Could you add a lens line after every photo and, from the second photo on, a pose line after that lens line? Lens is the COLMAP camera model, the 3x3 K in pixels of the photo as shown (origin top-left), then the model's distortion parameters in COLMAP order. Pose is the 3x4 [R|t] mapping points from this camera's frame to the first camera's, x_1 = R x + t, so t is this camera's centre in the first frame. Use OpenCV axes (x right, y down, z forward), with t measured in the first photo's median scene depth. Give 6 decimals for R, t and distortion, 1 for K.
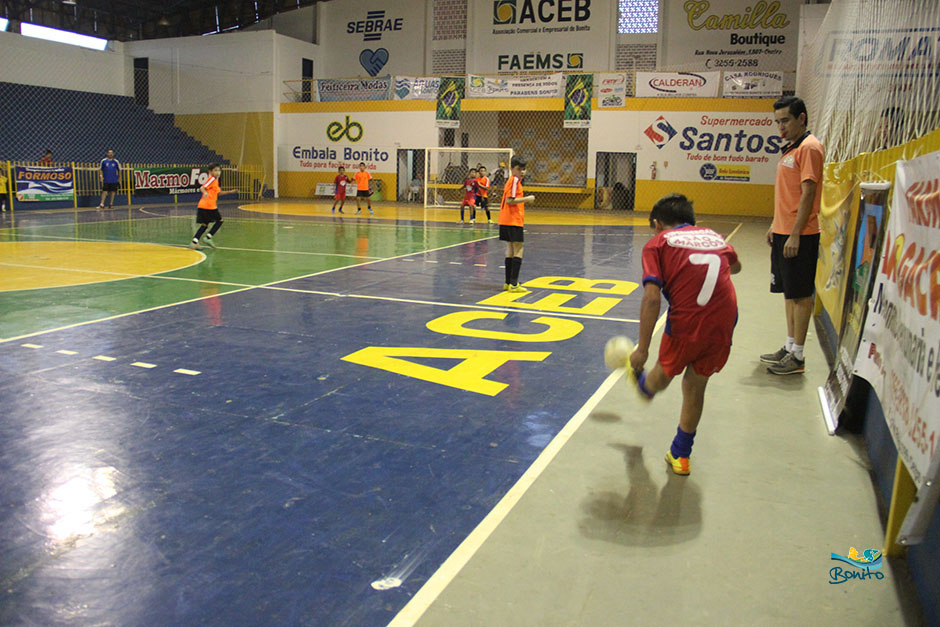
lens RADIAL K [[781.3, 0, 472.5], [0, 781.3, 309.0], [0, 0, 1]] dist [-0.158209, 0.103415]
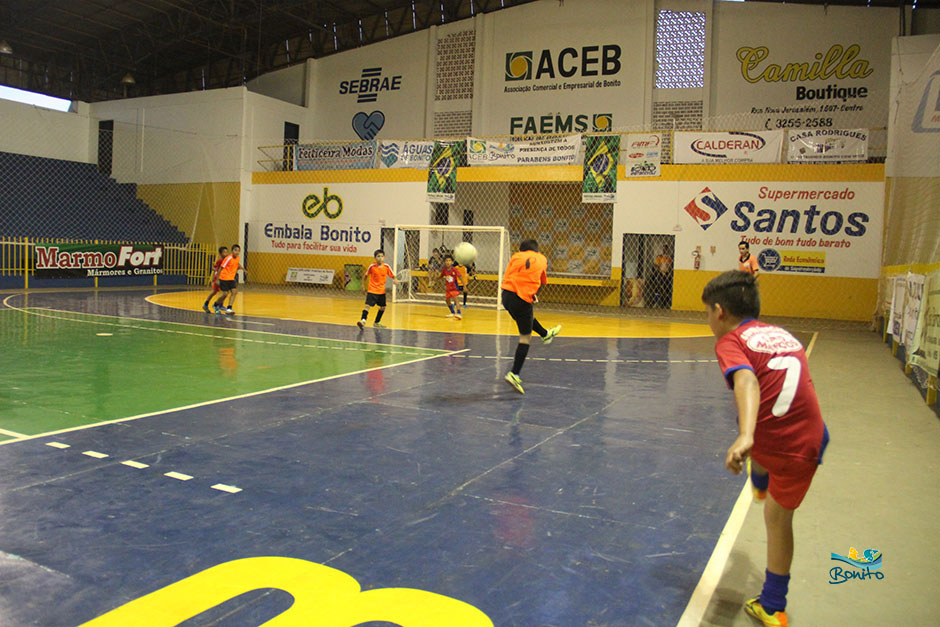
lens RADIAL K [[781.3, 0, 472.5], [0, 781.3, 307.7], [0, 0, 1]] dist [-0.158209, 0.103415]
pose [[0.996715, 0.020361, -0.078385, 0.066180], [-0.028974, 0.993469, -0.110360, -0.035323], [0.075626, 0.112269, 0.990796, 0.206129]]
